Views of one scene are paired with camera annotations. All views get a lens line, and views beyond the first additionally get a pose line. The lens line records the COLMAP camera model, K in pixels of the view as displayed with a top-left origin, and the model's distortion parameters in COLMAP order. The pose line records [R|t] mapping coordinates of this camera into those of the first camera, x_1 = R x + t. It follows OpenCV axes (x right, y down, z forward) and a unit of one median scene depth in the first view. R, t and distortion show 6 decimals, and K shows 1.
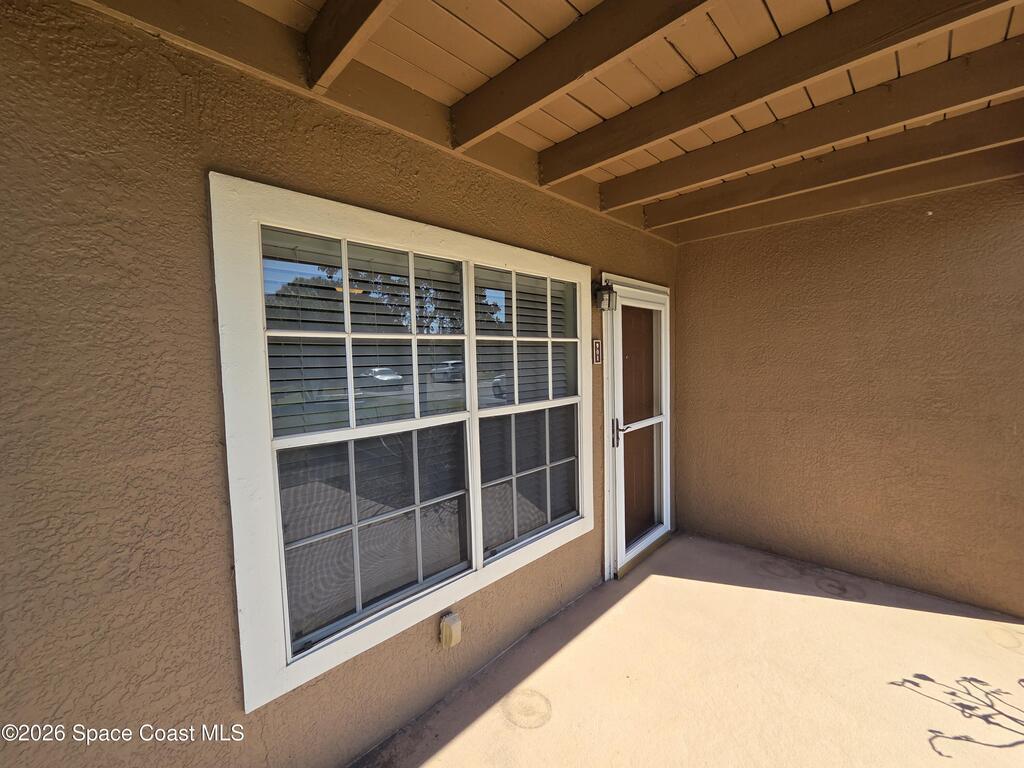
lens RADIAL K [[417.7, 0, 514.9], [0, 417.7, 381.6], [0, 0, 1]] dist [0.005483, -0.001204]
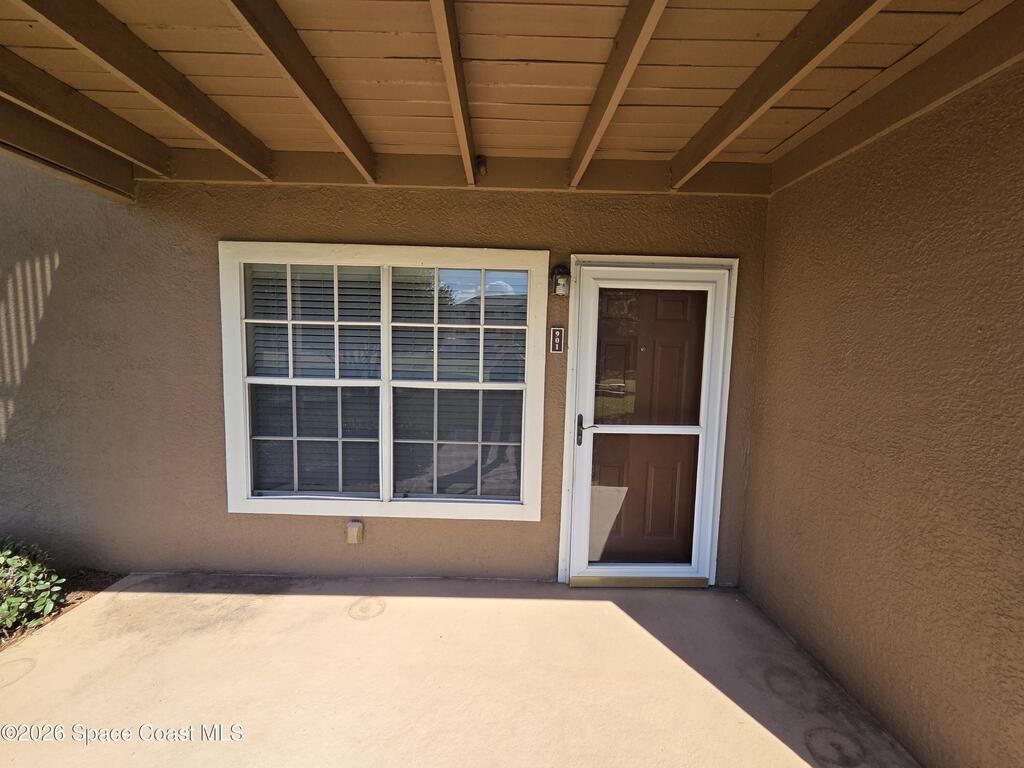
lens RADIAL K [[417.7, 0, 509.3], [0, 417.7, 383.7], [0, 0, 1]] dist [0.005483, -0.001204]
pose [[0.707302, 0.097434, -0.700165, 1.070157], [-0.080911, 0.995105, 0.056742, -0.023907], [0.702266, 0.016518, 0.711723, 0.334057]]
